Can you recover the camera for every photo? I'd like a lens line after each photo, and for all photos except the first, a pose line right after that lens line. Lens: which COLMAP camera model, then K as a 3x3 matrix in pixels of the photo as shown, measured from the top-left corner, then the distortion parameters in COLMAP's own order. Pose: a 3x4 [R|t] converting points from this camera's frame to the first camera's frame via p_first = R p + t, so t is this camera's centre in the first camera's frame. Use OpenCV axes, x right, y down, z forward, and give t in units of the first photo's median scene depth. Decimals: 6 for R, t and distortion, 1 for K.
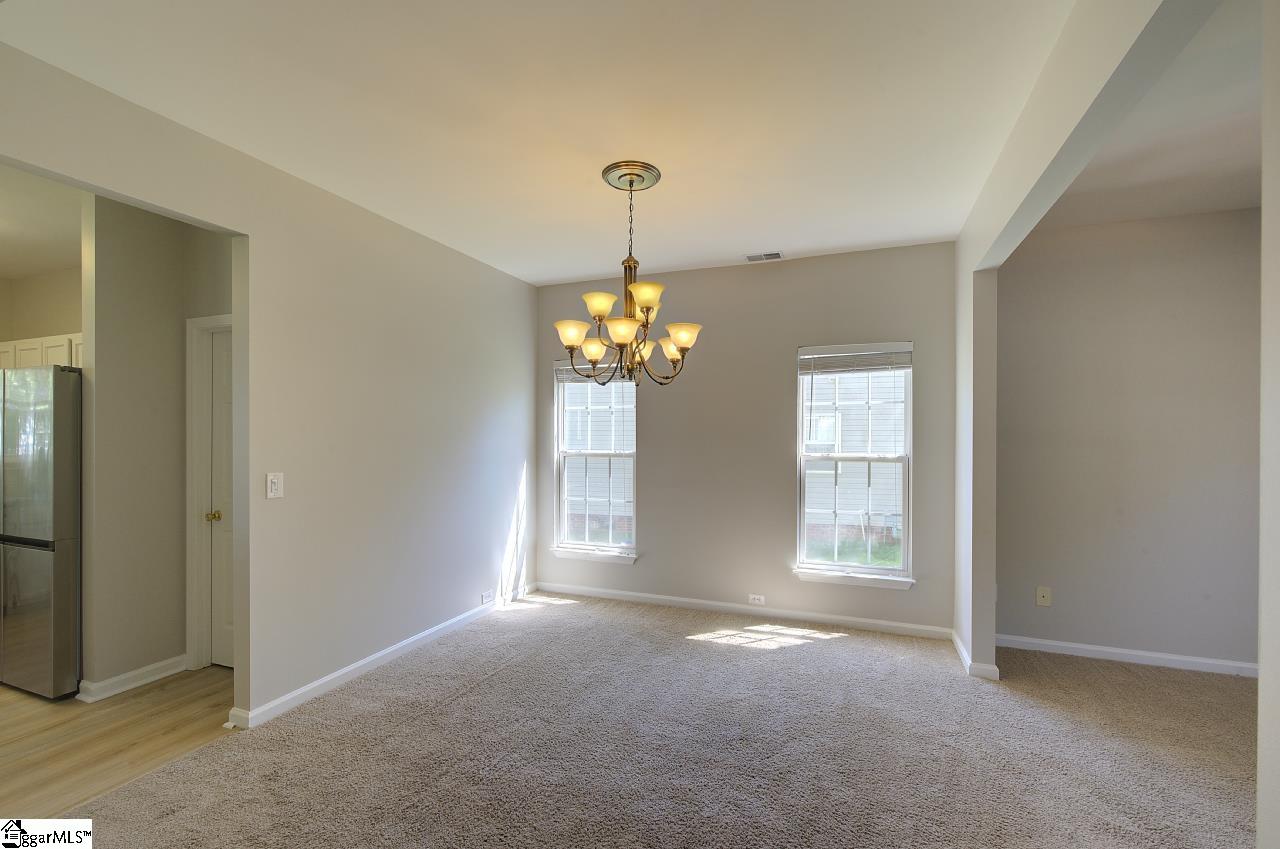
lens RADIAL K [[546.1, 0, 649.3], [0, 546.1, 430.9], [0, 0, 1]] dist [0.002163, 0.001808]
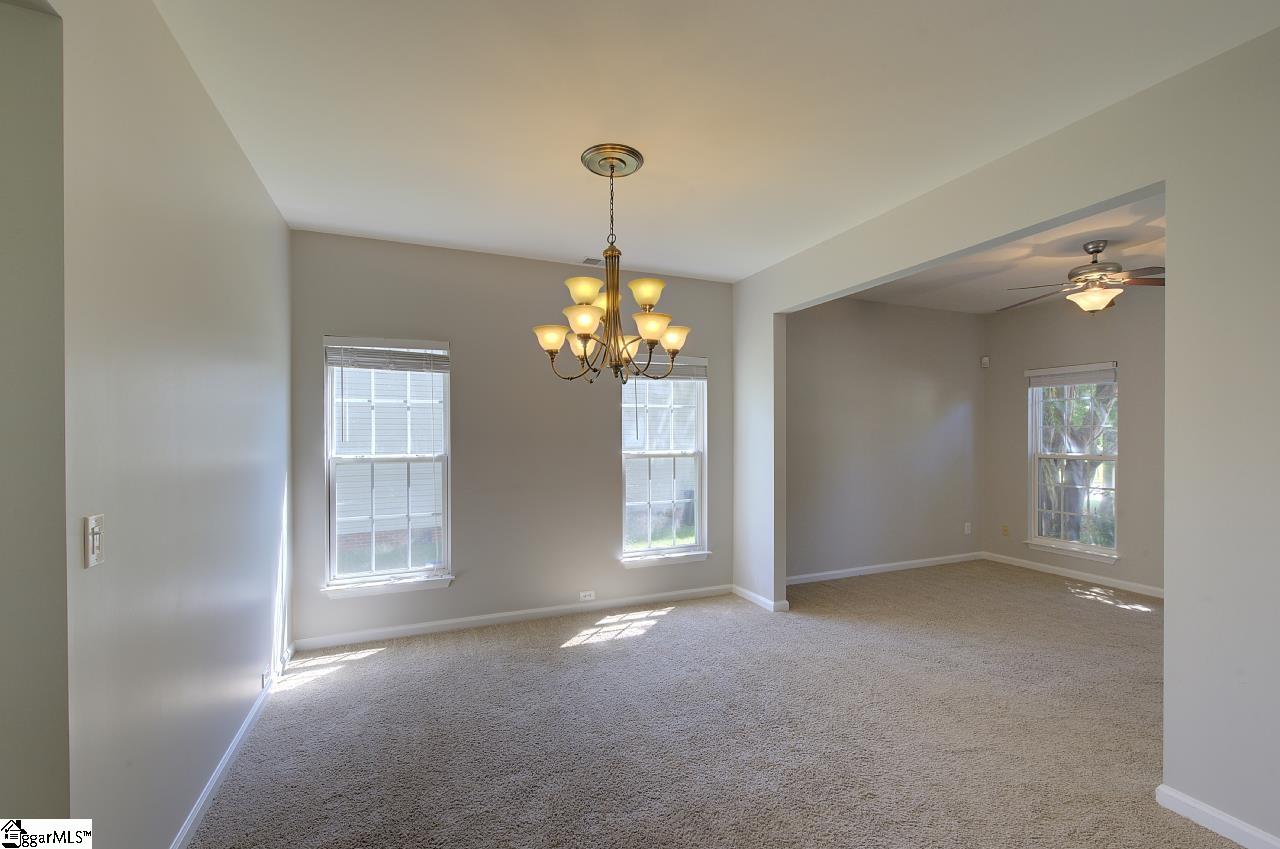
lens RADIAL K [[546.1, 0, 648.5], [0, 546.1, 429.4], [0, 0, 1]] dist [0.002163, 0.001808]
pose [[0.717605, 0.003178, 0.696443, -0.453134], [-0.001607, 0.999994, -0.002907, 0.000696], [-0.696449, 0.000967, 0.717606, 0.194860]]
